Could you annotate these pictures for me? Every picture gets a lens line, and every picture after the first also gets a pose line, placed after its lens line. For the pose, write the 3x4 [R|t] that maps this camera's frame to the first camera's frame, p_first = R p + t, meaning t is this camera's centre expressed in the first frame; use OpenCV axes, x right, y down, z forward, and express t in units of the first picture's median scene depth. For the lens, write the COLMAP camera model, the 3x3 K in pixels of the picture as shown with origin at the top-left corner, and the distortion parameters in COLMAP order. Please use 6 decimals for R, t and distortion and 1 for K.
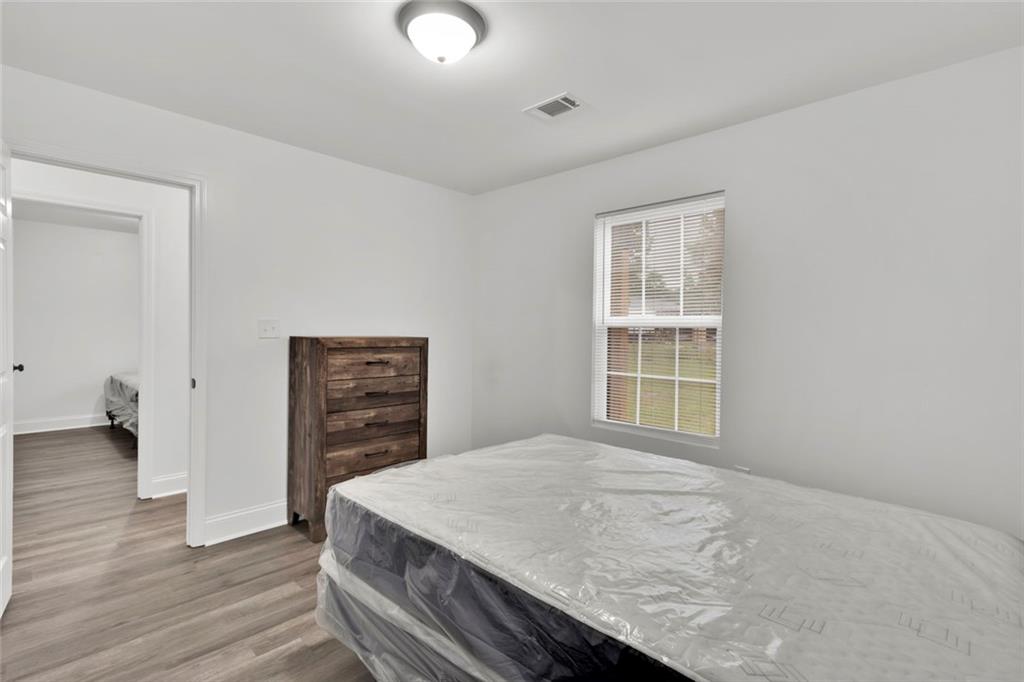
lens RADIAL K [[475.0, 0, 512.0], [0, 475.0, 335.6], [0, 0, 1]] dist [-0.004832, -0.002027]
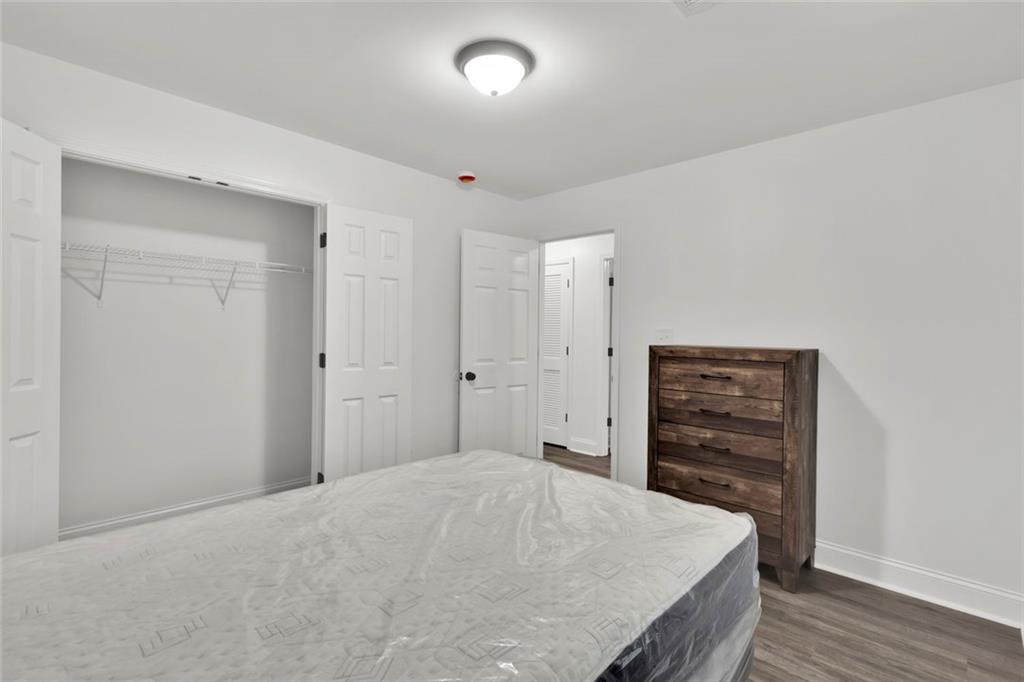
lens RADIAL K [[475.0, 0, 514.9], [0, 475.0, 332.3], [0, 0, 1]] dist [-0.004832, -0.002027]
pose [[0.010775, -0.013983, -0.999844, 0.579835], [-0.029106, 0.999474, -0.014291, -0.000637], [0.999518, 0.029255, 0.010362, 0.635910]]
